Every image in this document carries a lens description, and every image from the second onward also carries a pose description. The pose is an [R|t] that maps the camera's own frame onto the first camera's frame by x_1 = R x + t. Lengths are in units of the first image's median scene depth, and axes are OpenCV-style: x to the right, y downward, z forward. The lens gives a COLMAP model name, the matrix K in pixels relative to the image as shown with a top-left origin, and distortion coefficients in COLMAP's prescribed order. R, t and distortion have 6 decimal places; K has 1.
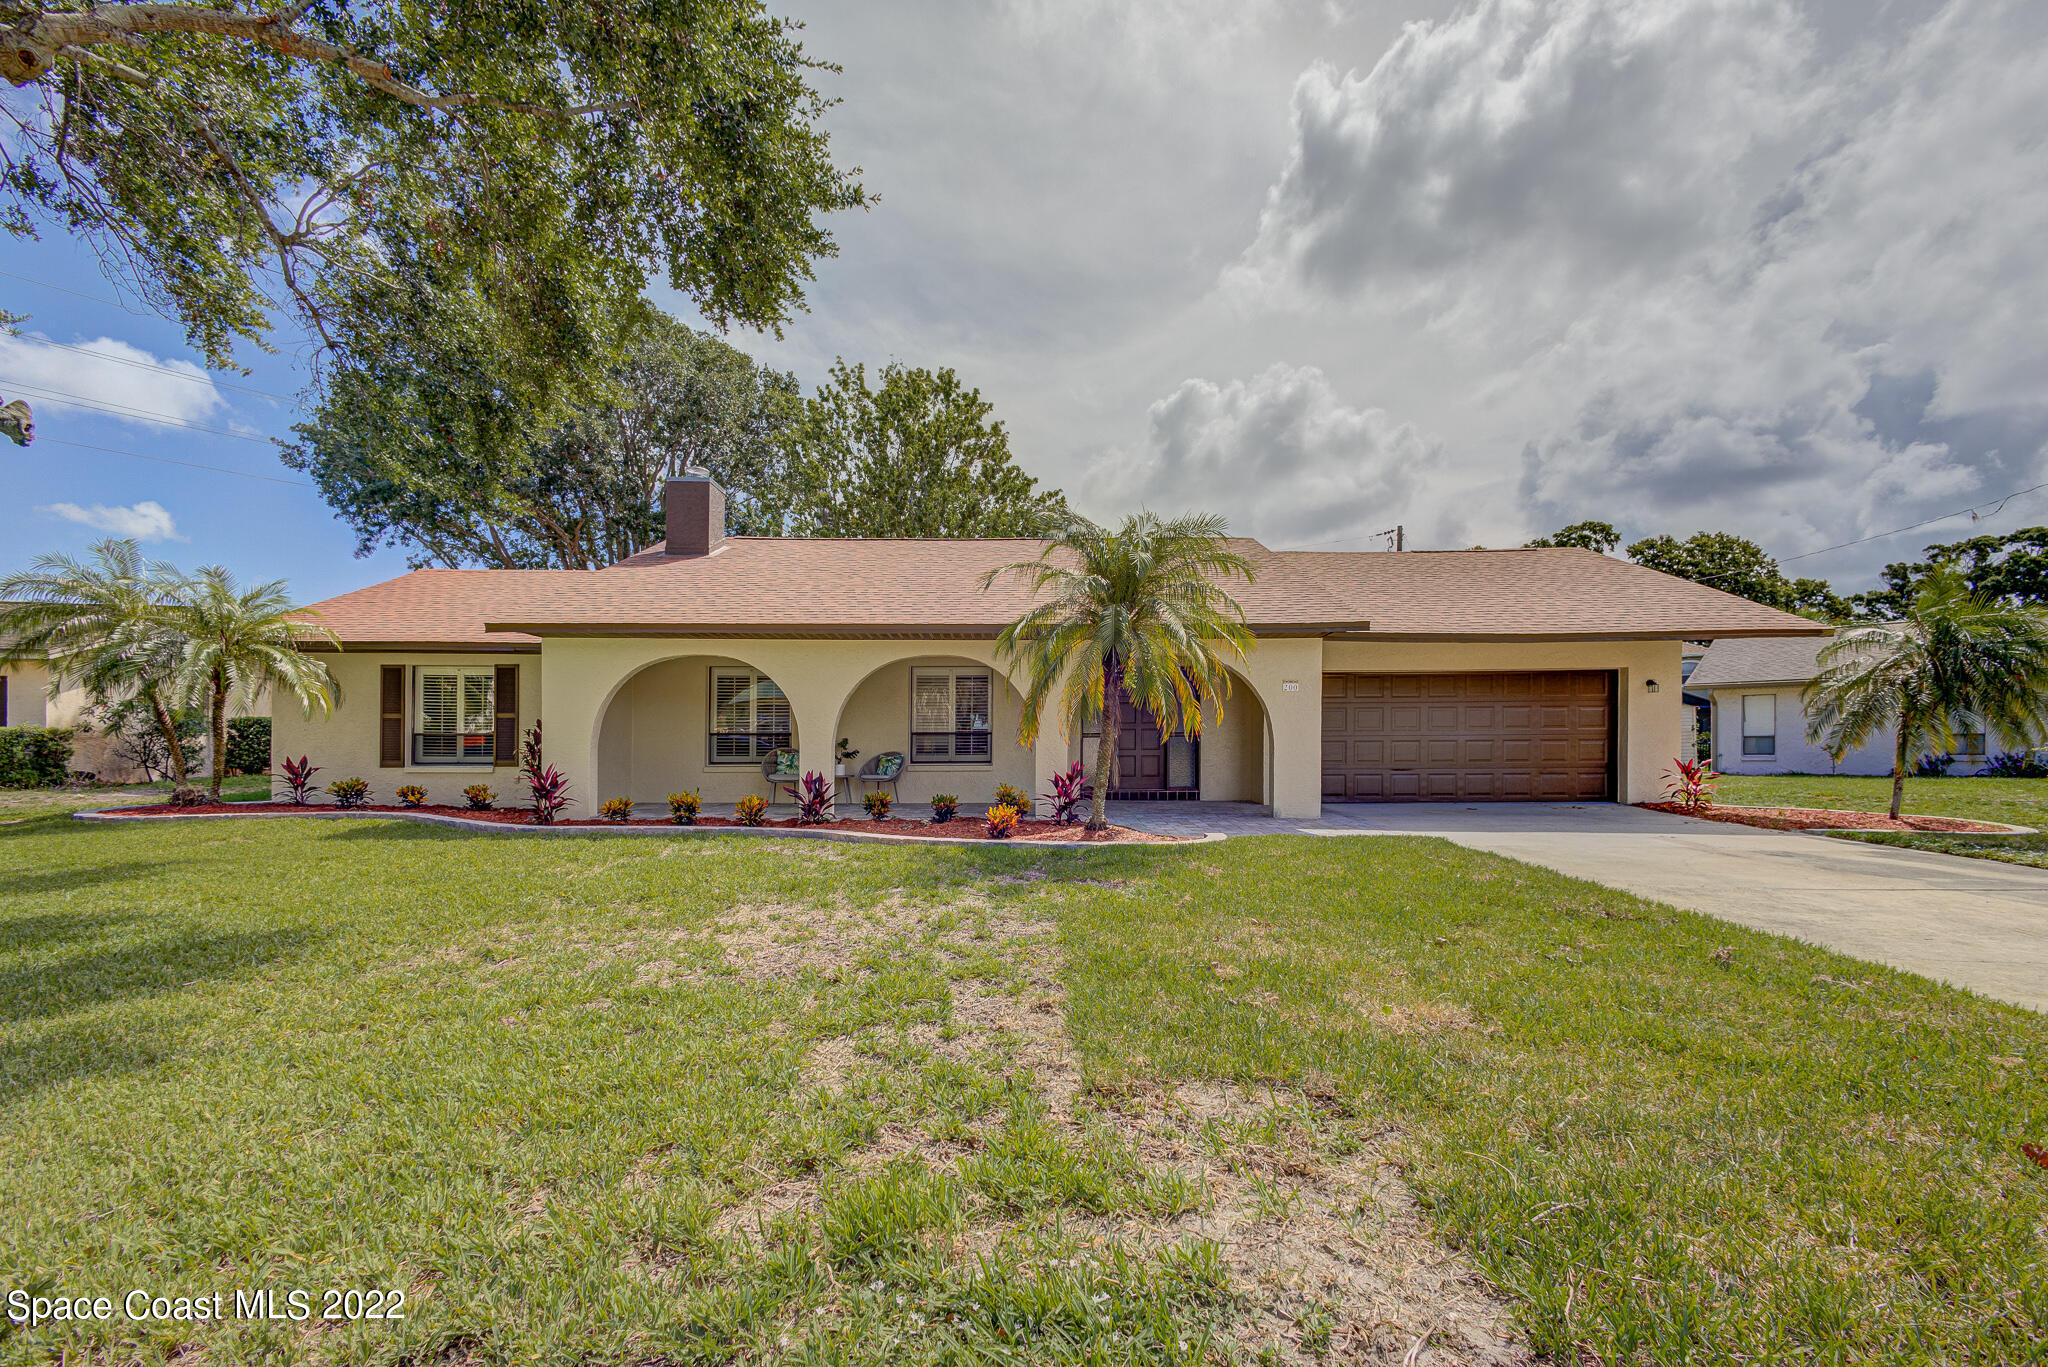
lens RADIAL K [[894.9, 0, 1024.0], [0, 894.9, 683.5], [0, 0, 1]] dist [-0.000177, -0.007213]
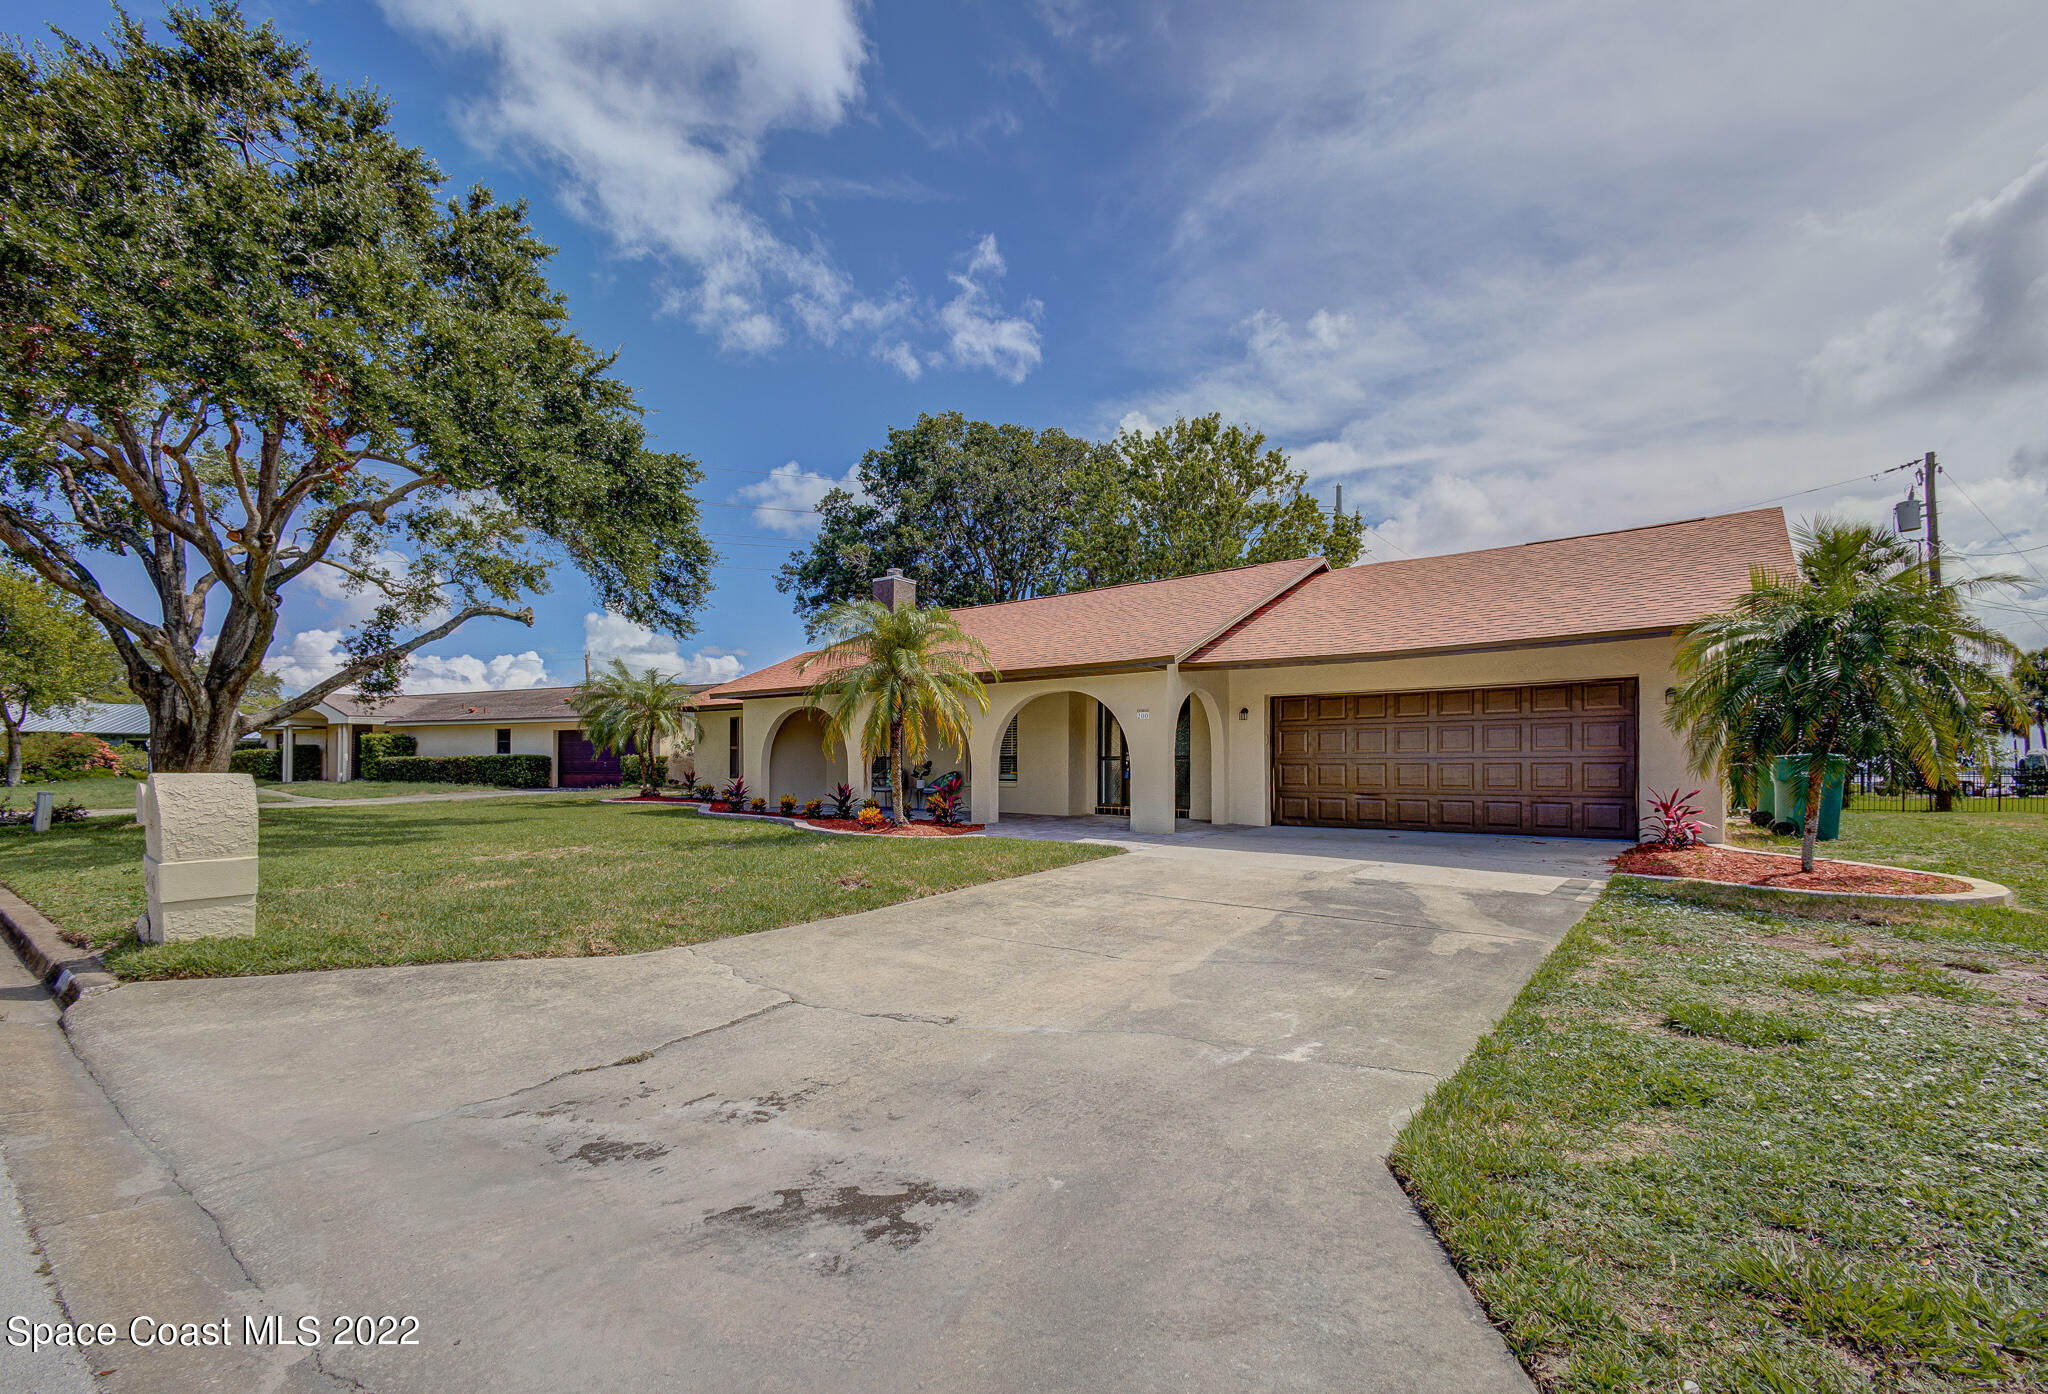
lens RADIAL K [[983.9, 0, 1024.0], [0, 983.9, 697.0], [0, 0, 1]] dist [-0.000617, -0.000077]
pose [[0.739731, -0.041233, -0.671639, 0.851919], [0.032695, 0.999144, -0.025330, 0.005754], [0.672108, -0.003222, 0.740446, -0.000566]]
